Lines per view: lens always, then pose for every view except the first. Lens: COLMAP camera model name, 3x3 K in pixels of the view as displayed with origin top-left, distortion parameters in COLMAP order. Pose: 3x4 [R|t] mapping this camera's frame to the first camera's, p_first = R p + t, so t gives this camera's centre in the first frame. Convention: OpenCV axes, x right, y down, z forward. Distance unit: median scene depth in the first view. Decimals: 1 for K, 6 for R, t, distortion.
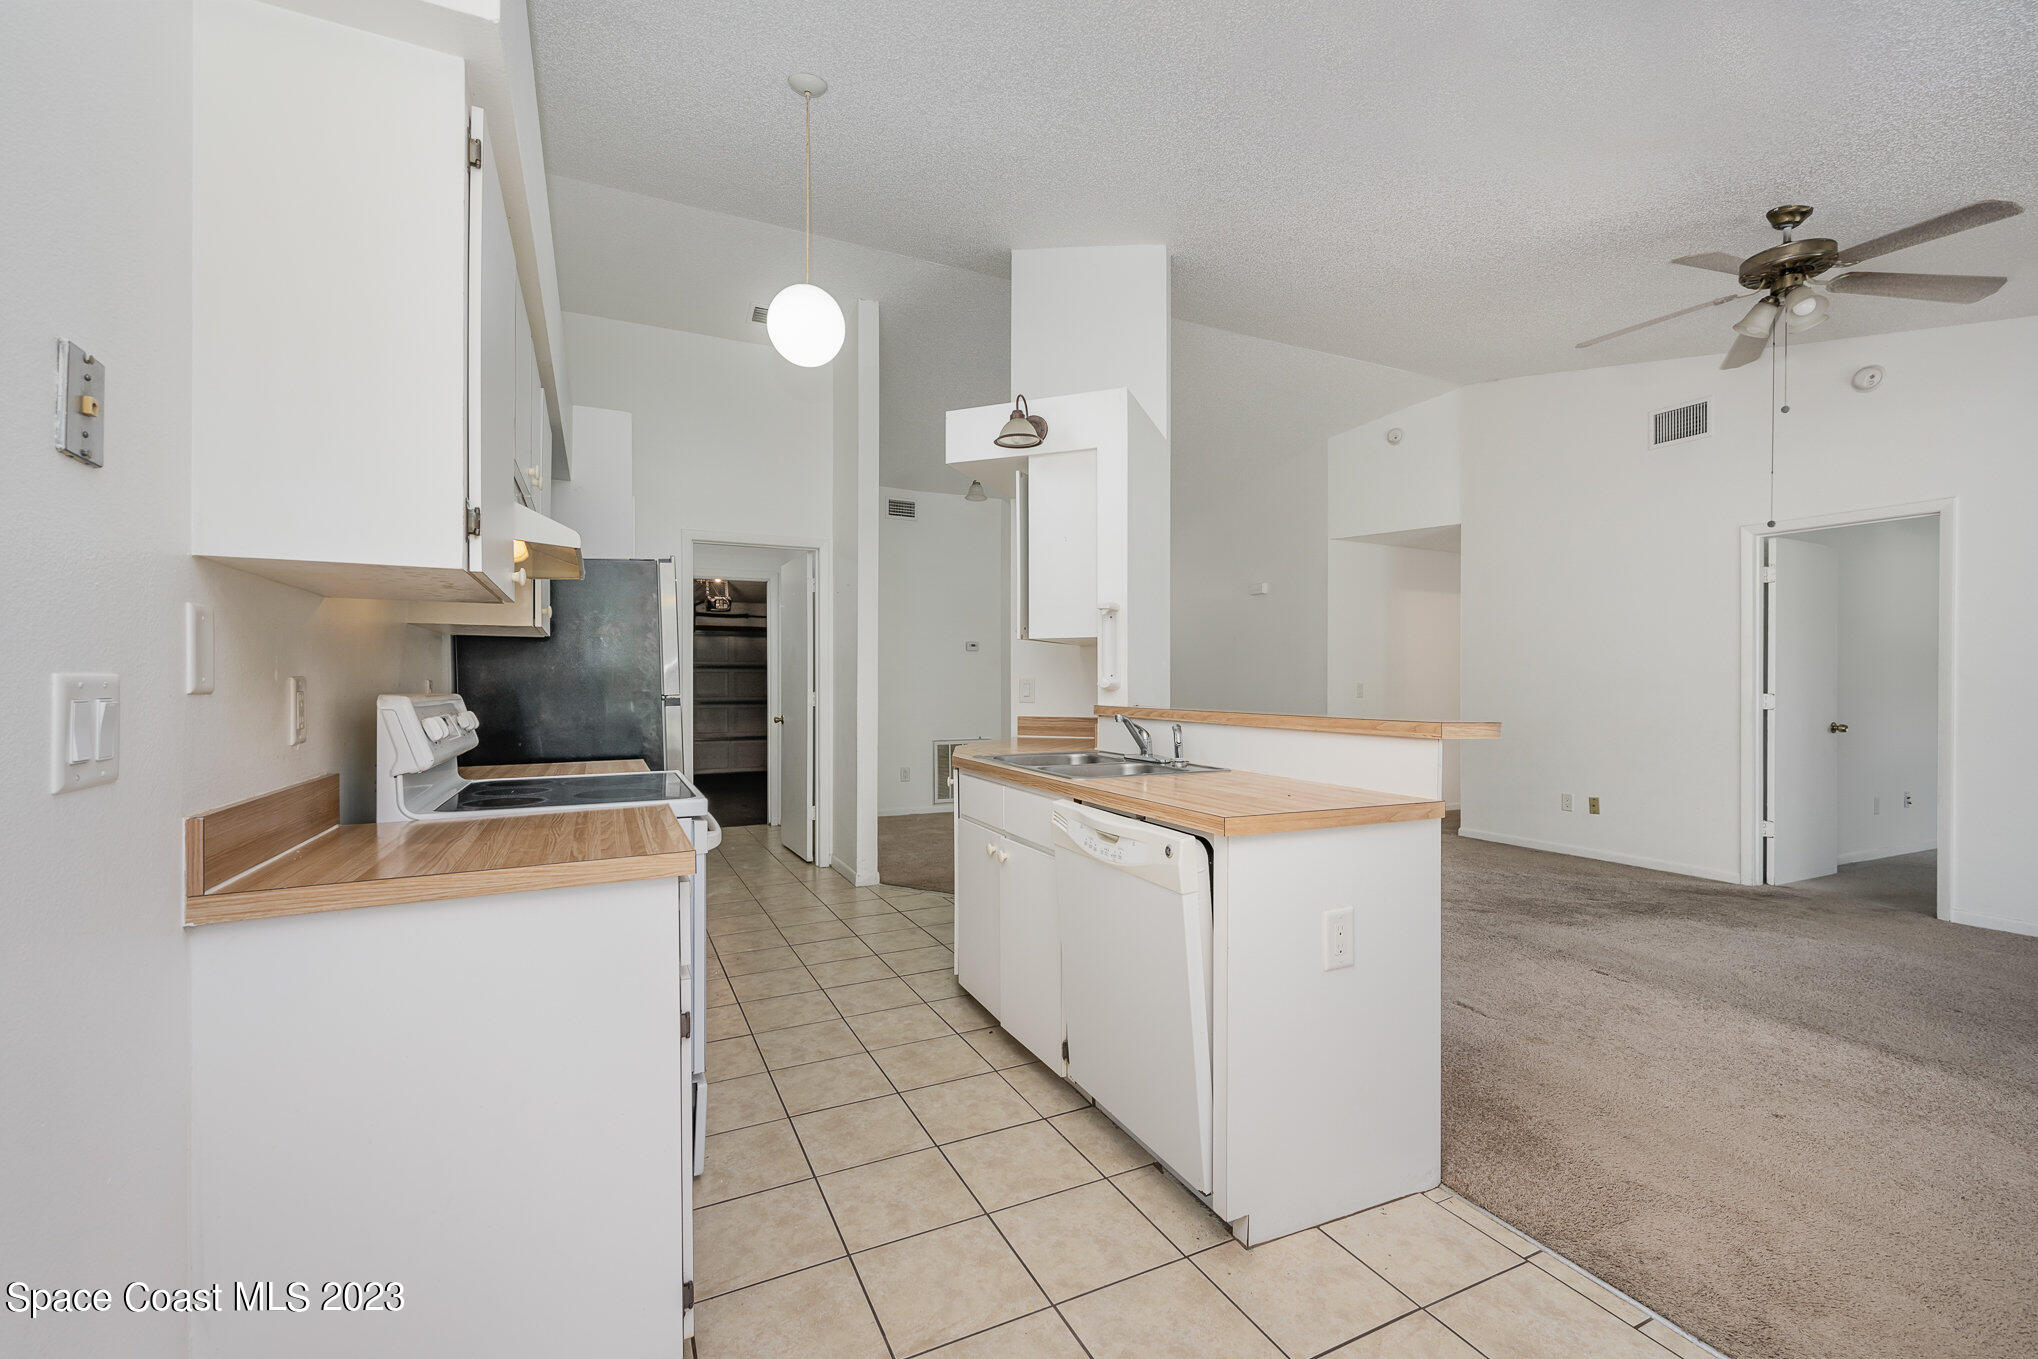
lens RADIAL K [[861.1, 0, 1009.4], [0, 861.1, 663.0], [0, 0, 1]] dist [0.001294, -0.000061]
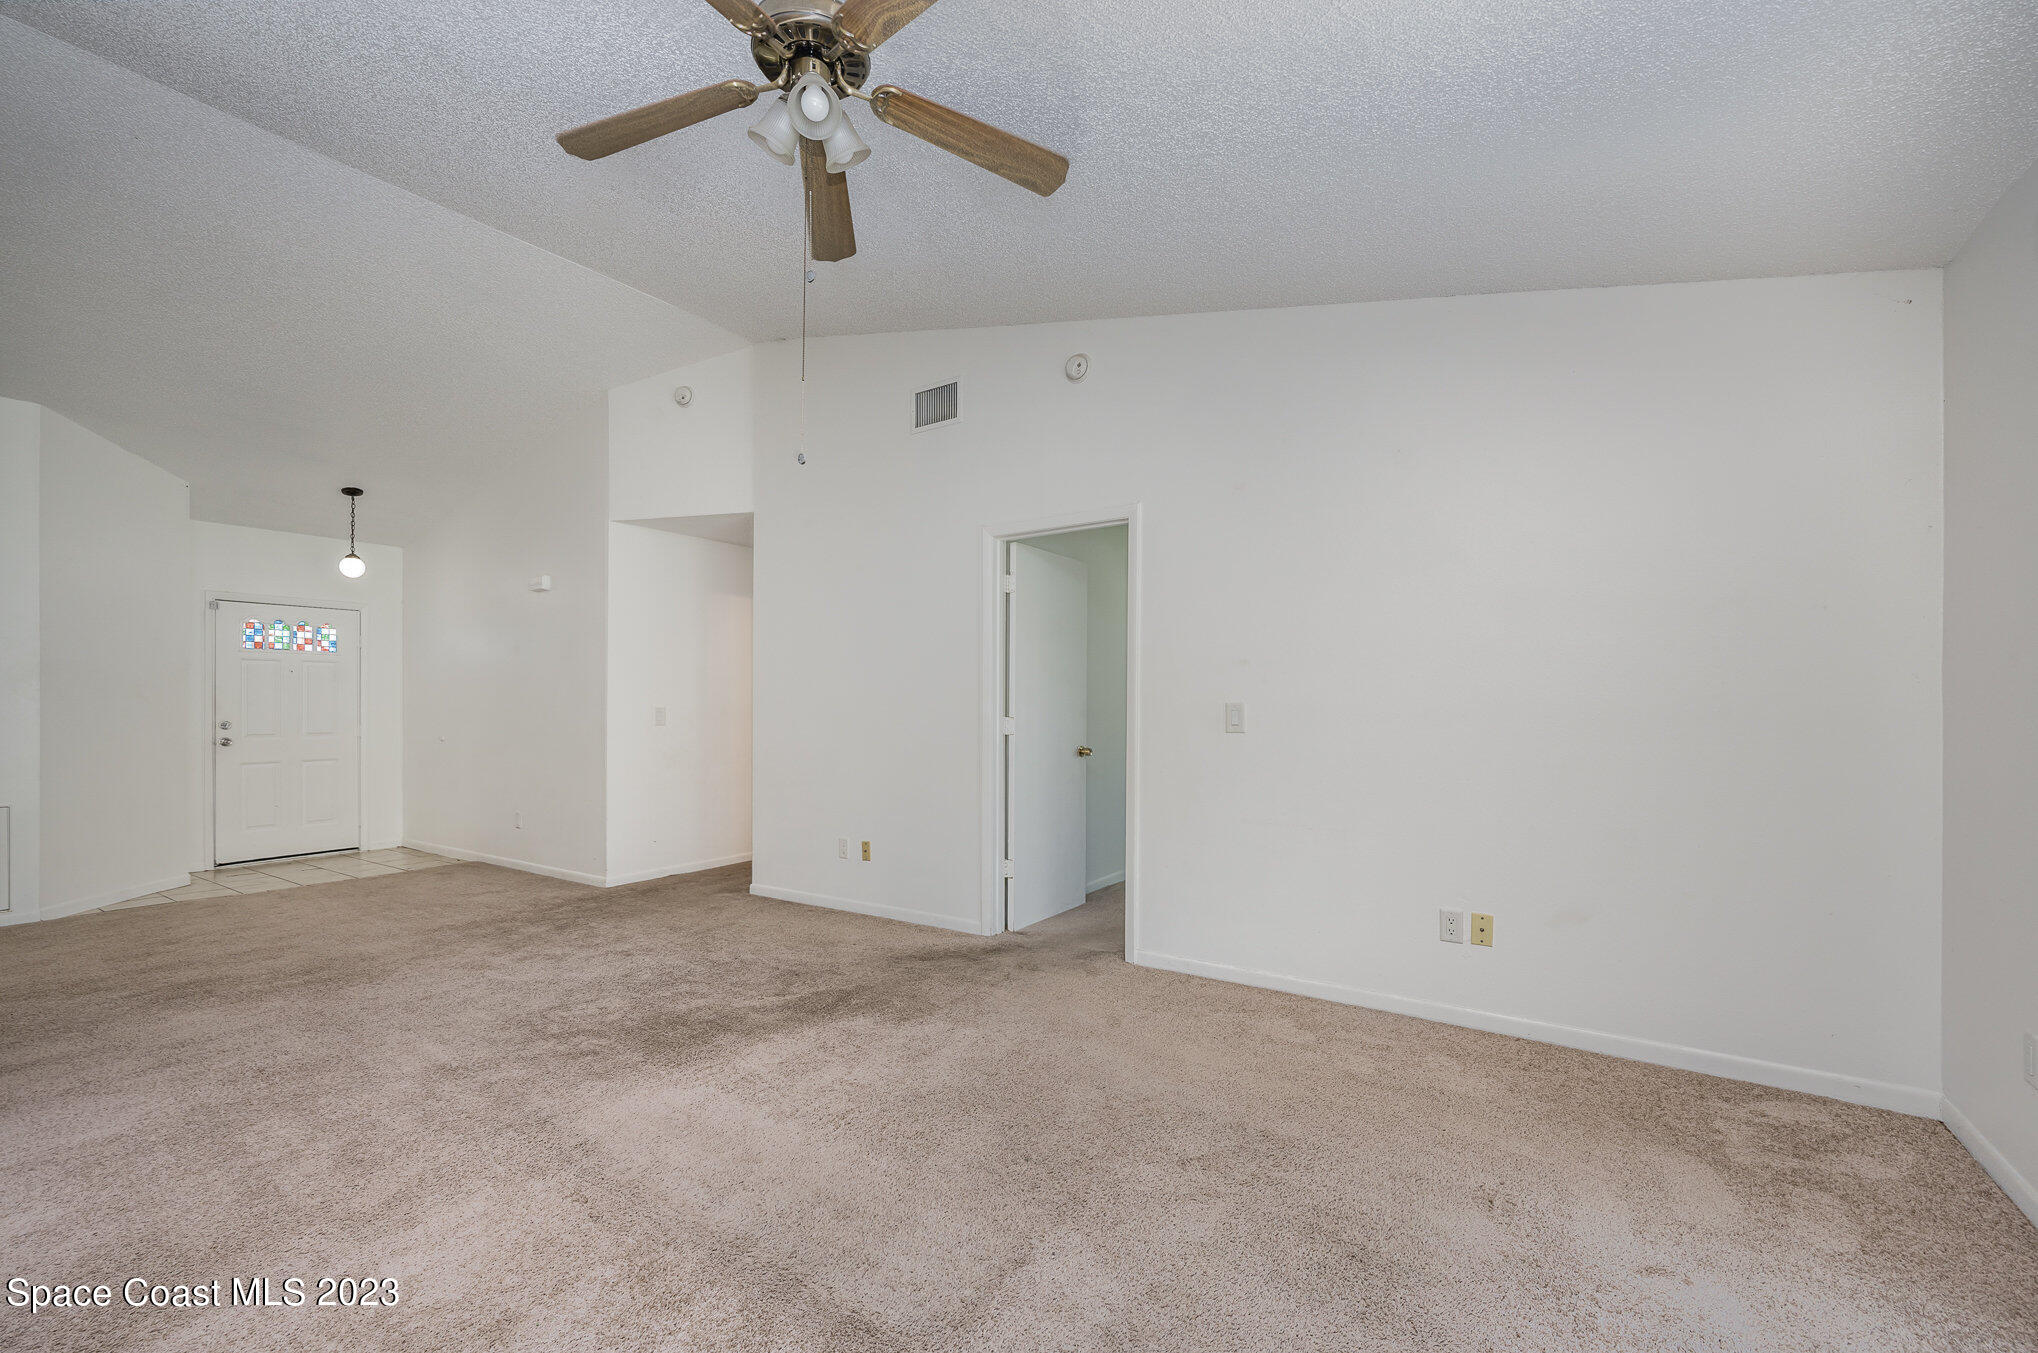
lens RADIAL K [[815.2, 0, 1030.3], [0, 815.2, 685.3], [0, 0, 1]] dist [0.002319, -0.000024]
pose [[0.869167, 0.004877, 0.494495, 0.479417], [-0.004970, 0.999987, -0.001126, 0.003104], [-0.494494, -0.001479, 0.869180, 0.254122]]
